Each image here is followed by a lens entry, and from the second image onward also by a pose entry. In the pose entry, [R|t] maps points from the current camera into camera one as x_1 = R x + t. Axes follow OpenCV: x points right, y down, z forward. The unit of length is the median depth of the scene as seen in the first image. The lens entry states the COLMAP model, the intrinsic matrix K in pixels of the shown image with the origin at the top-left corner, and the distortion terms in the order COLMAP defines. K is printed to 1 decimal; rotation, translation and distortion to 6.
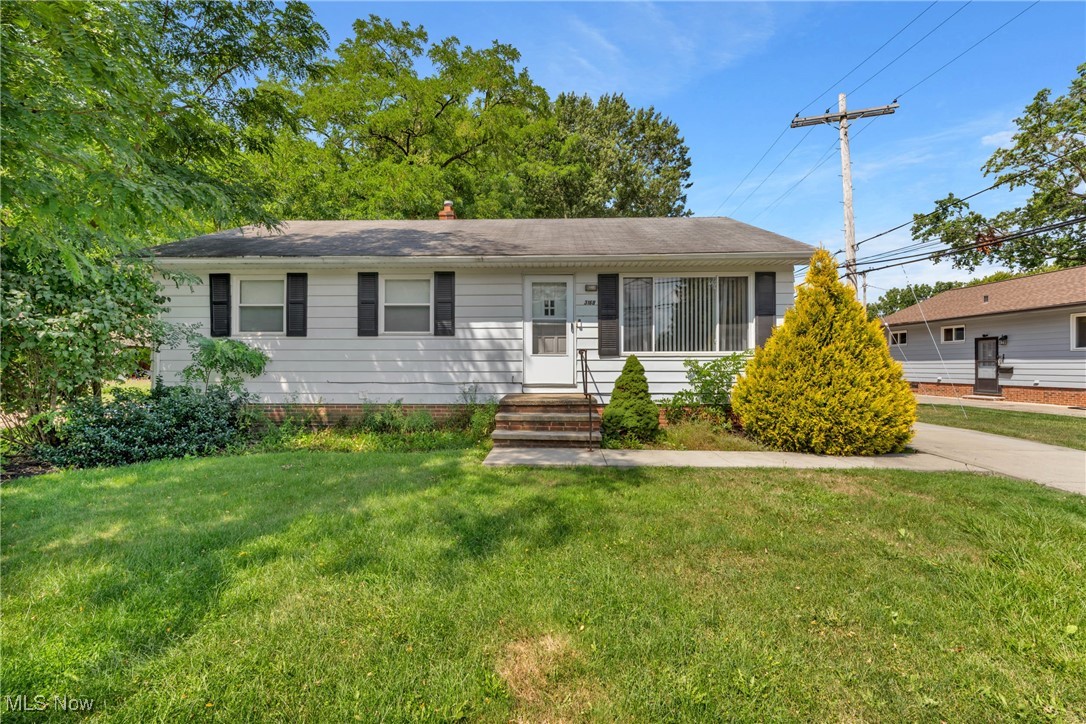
lens RADIAL K [[437.4, 0, 543.0], [0, 437.4, 362.0], [0, 0, 1]] dist [-0.000337, -0.000086]
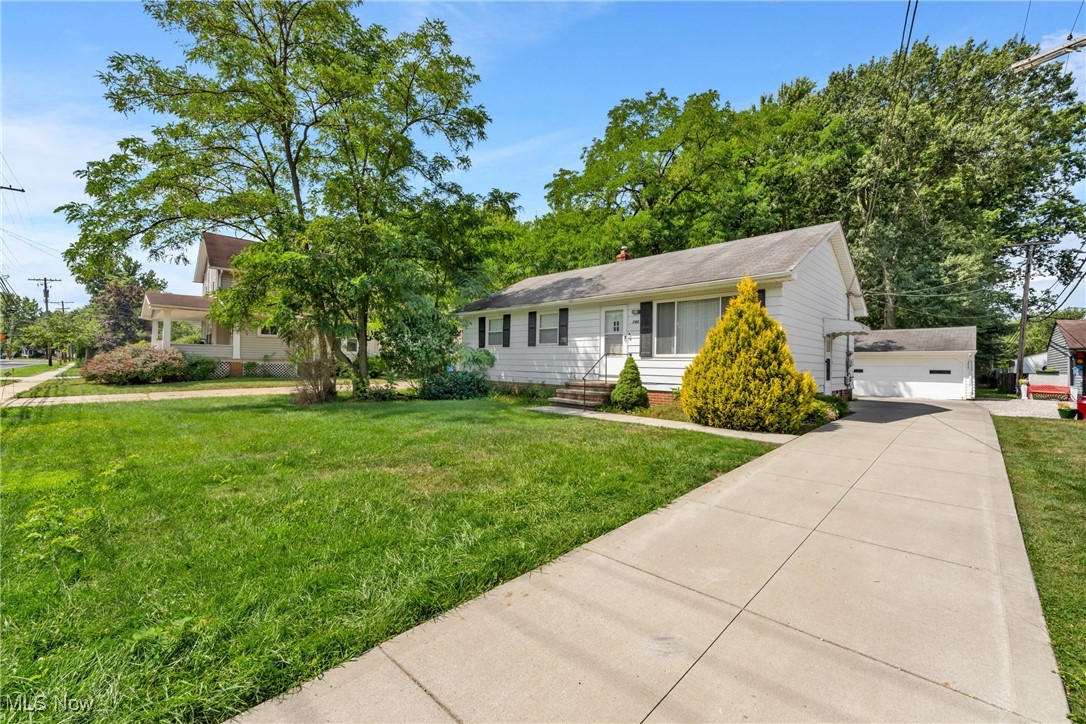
lens RADIAL K [[437.4, 0, 543.0], [0, 437.4, 362.0], [0, 0, 1]] dist [-0.000337, -0.000086]
pose [[0.724662, 0.009823, -0.689035, 0.903558], [-0.014012, 0.999902, -0.000481, 0.006711], [0.688962, 0.010003, 0.724728, -0.300505]]
